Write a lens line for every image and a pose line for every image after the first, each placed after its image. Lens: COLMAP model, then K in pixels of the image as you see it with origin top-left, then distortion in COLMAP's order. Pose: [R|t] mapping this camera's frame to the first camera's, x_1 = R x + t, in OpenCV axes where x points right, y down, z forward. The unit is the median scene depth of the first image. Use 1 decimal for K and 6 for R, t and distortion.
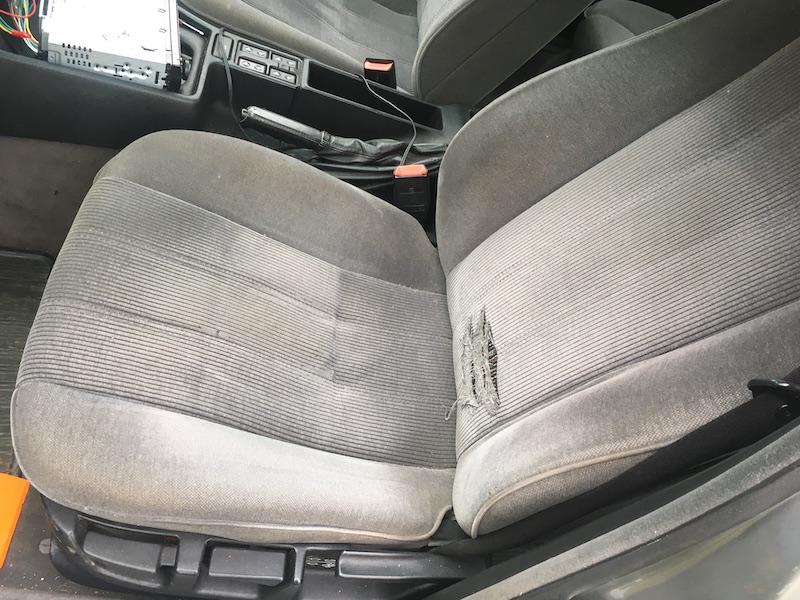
lens RADIAL K [[676.5, 0, 400.0], [0, 676.5, 301.4], [0, 0, 1]] dist [0.008129, 0.002643]
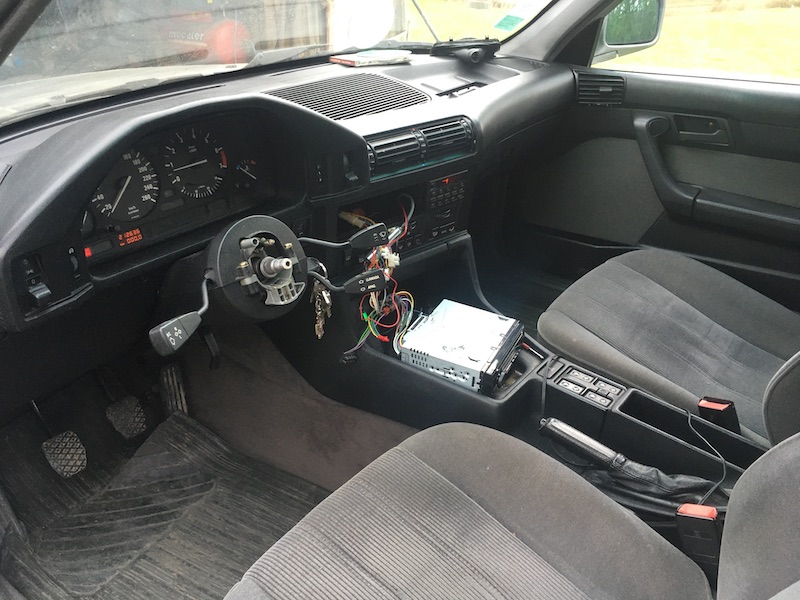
lens RADIAL K [[676.5, 0, 401.1], [0, 676.5, 298.6], [0, 0, 1]] dist [0.008129, 0.002643]
pose [[0.740668, 0.006273, -0.671842, 0.339602], [-0.344005, 0.862483, -0.371193, 0.029852], [0.577124, 0.506047, 0.640971, 0.083902]]
